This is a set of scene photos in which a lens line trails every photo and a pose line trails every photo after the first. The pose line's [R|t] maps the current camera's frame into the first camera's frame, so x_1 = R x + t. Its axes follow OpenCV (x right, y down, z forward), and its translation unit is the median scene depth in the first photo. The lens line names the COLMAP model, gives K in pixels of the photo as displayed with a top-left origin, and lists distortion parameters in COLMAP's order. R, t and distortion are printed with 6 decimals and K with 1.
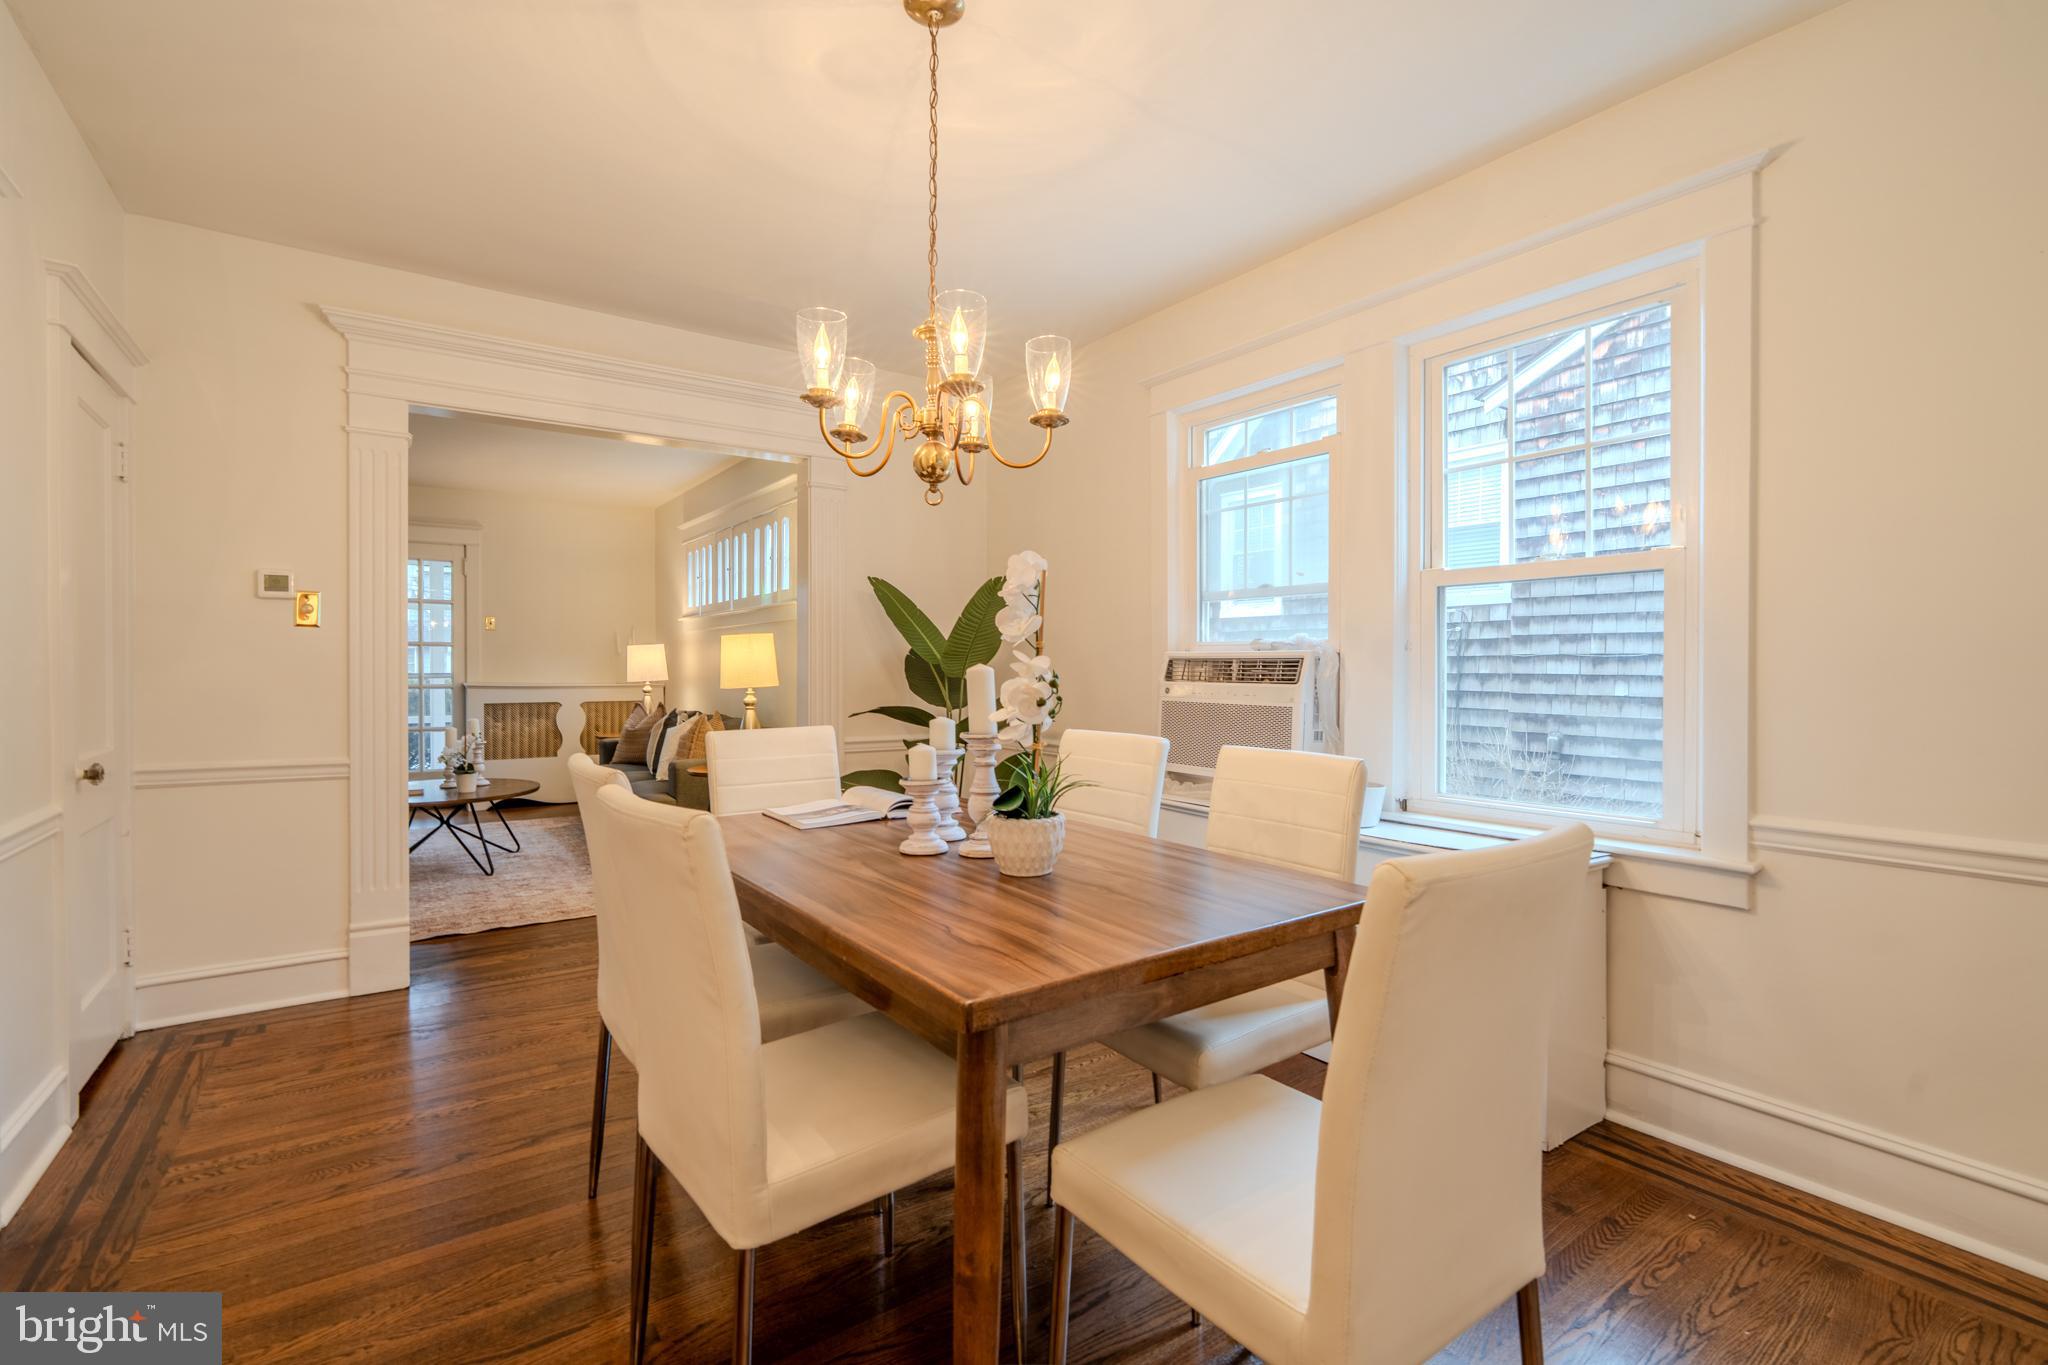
lens RADIAL K [[904.2, 0, 1019.9], [0, 904.2, 679.8], [0, 0, 1]] dist [-0.008982, 0.001000]
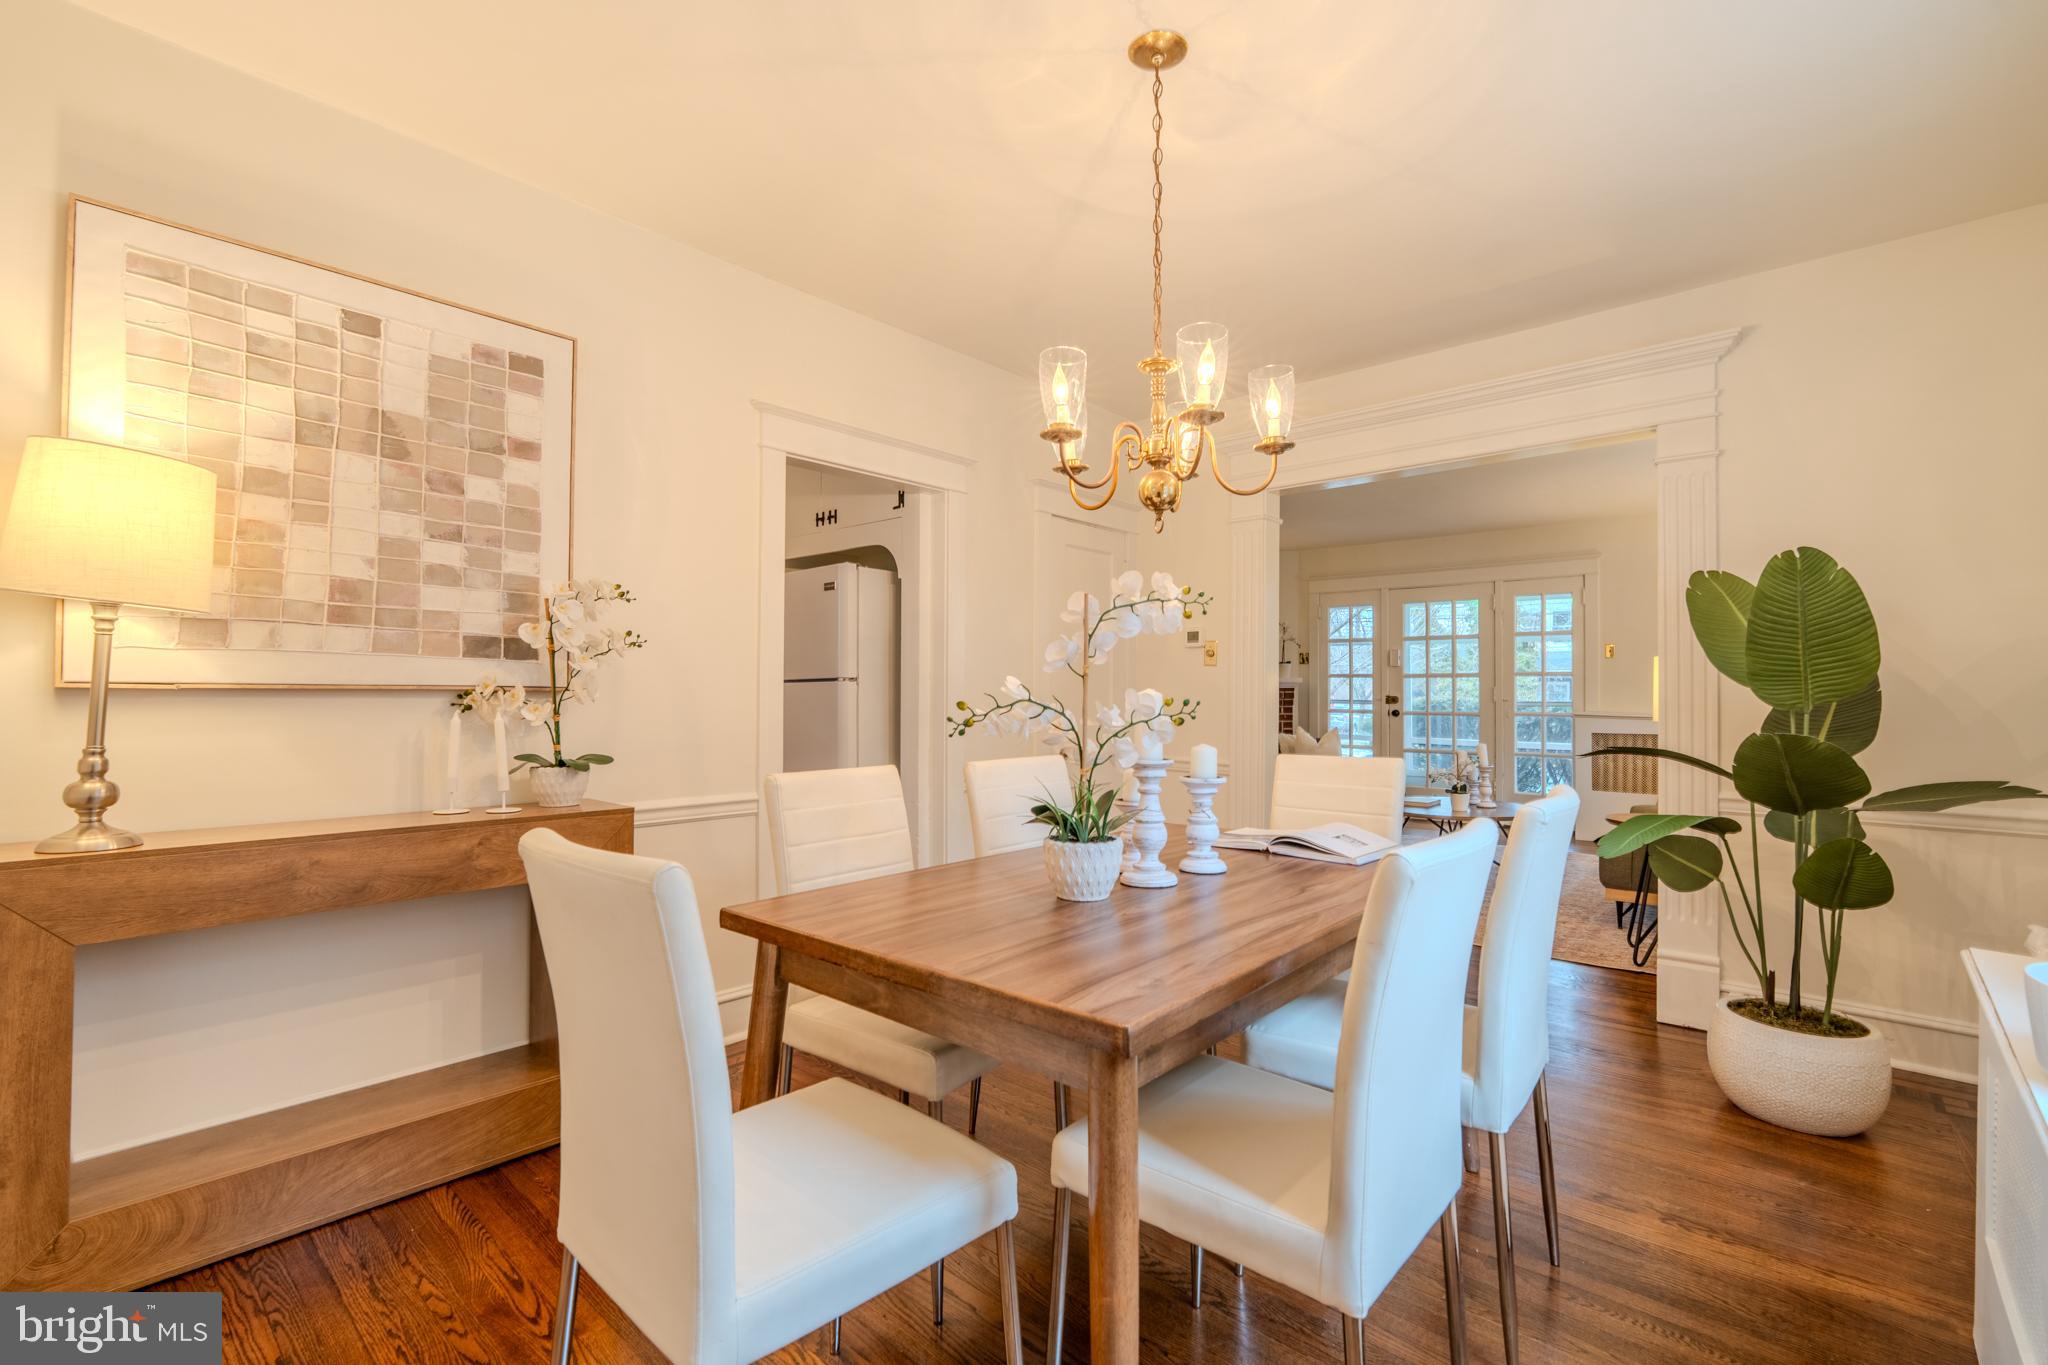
lens RADIAL K [[904.2, 0, 1023.9], [0, 904.2, 681.8], [0, 0, 1]] dist [-0.008982, 0.001000]
pose [[0.233766, -0.018277, -0.972121, 0.217384], [-0.012048, 0.999692, -0.021692, -0.000794], [0.972218, 0.016783, 0.233474, 0.157139]]
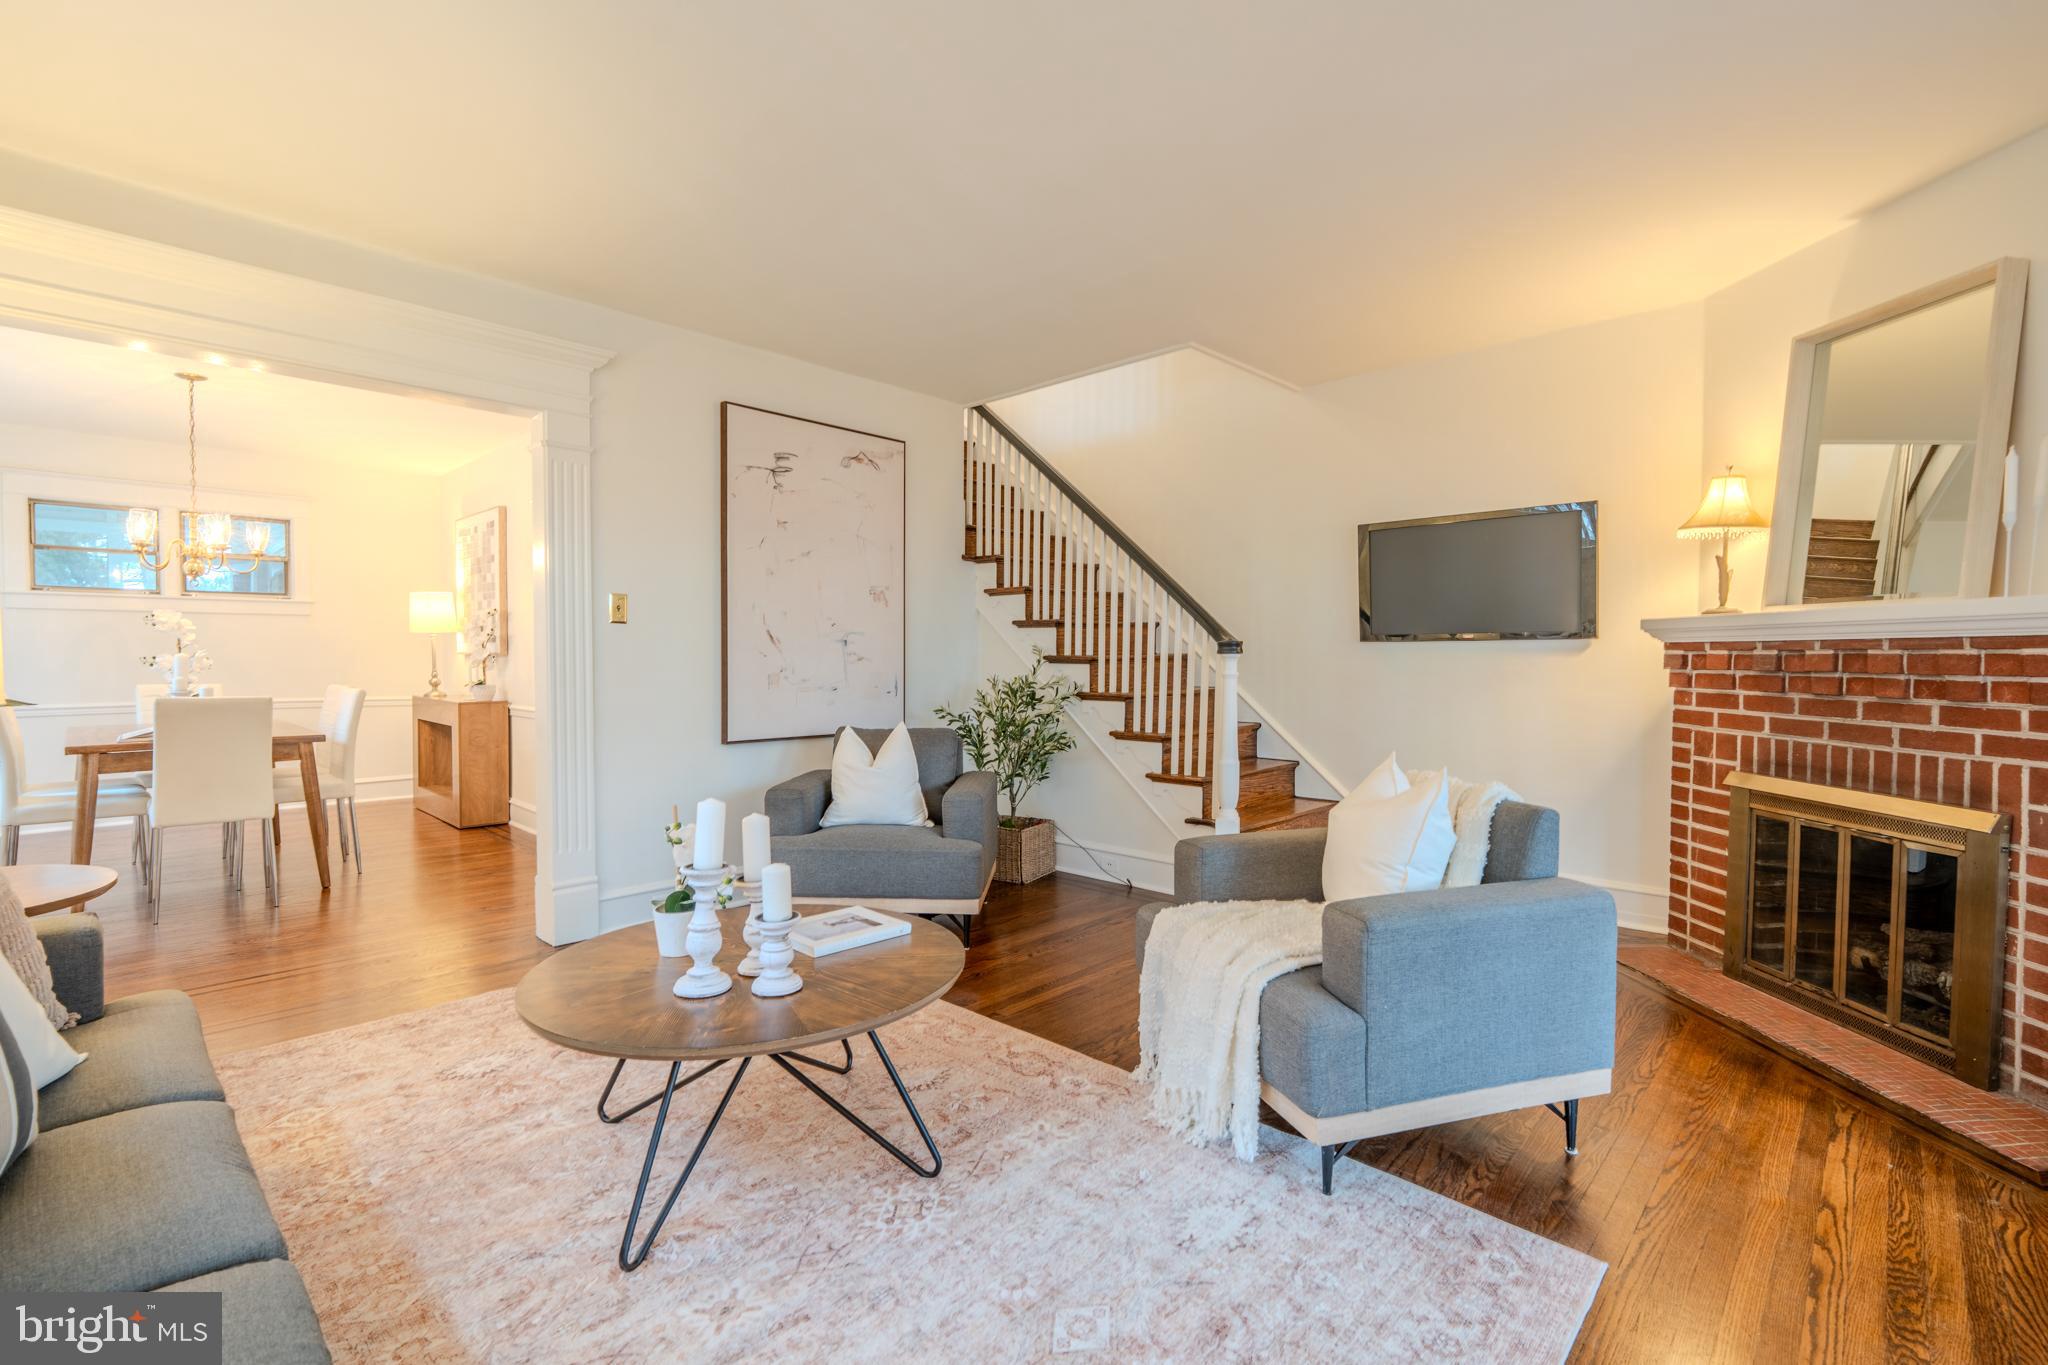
lens RADIAL K [[904.2, 0, 1020.8], [0, 904.2, 680.4], [0, 0, 1]] dist [-0.008982, 0.001000]
pose [[-0.980521, -0.003018, -0.196393, -0.473399], [-0.010441, 0.999269, 0.036773, -0.014812], [0.196138, 0.038107, -0.979835, 0.983651]]
